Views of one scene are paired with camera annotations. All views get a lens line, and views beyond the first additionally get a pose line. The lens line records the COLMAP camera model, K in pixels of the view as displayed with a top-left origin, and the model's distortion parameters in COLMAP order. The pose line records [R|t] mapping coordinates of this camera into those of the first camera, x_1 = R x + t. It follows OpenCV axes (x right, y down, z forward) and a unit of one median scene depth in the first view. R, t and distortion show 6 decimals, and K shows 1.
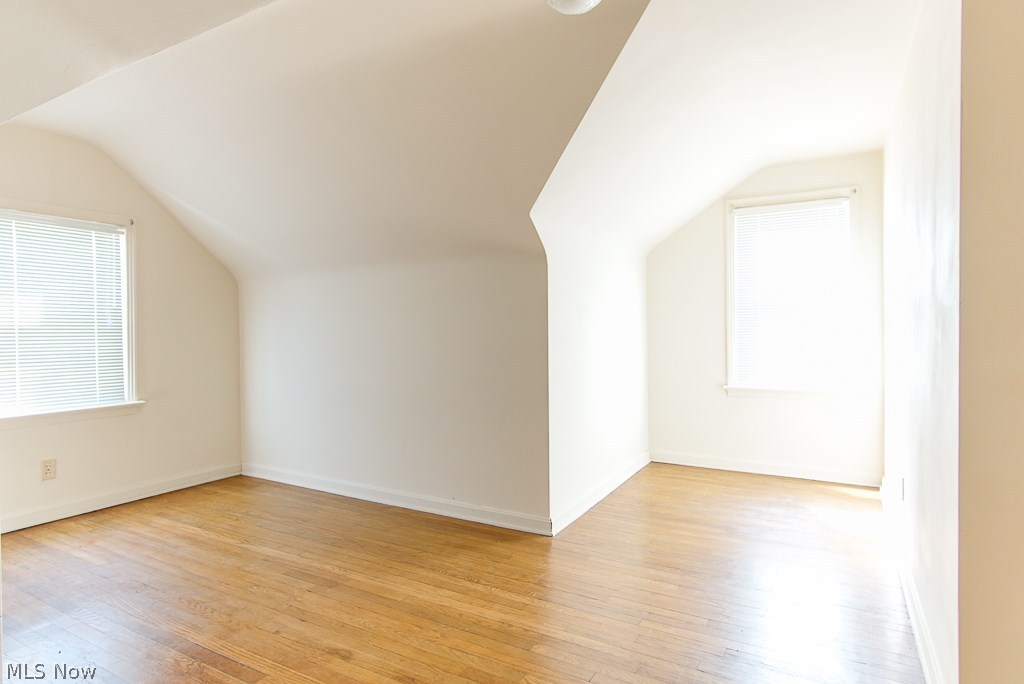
lens RADIAL K [[583.4, 0, 511.8], [0, 583.4, 325.9], [0, 0, 1]] dist [-0.003576, -0.000008]
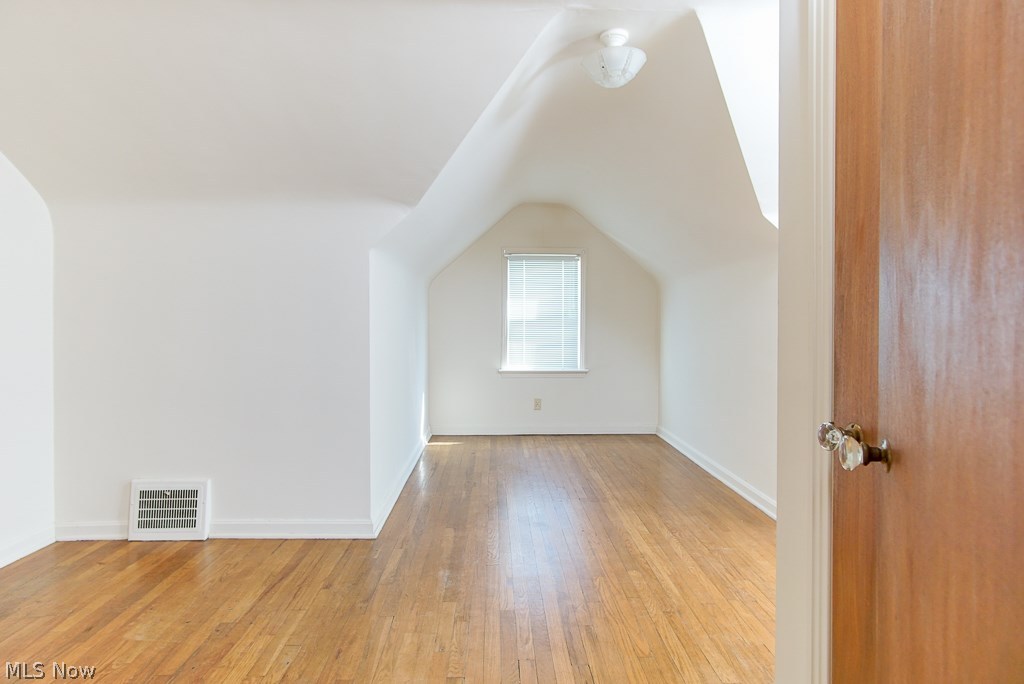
lens RADIAL K [[583.4, 0, 511.8], [0, 583.4, 325.9], [0, 0, 1]] dist [-0.003576, -0.000008]
pose [[0.513568, 0.019200, -0.857834, 0.707072], [-0.007469, 0.999812, 0.017907, -0.014098], [0.858017, -0.002789, 0.513614, 0.066348]]
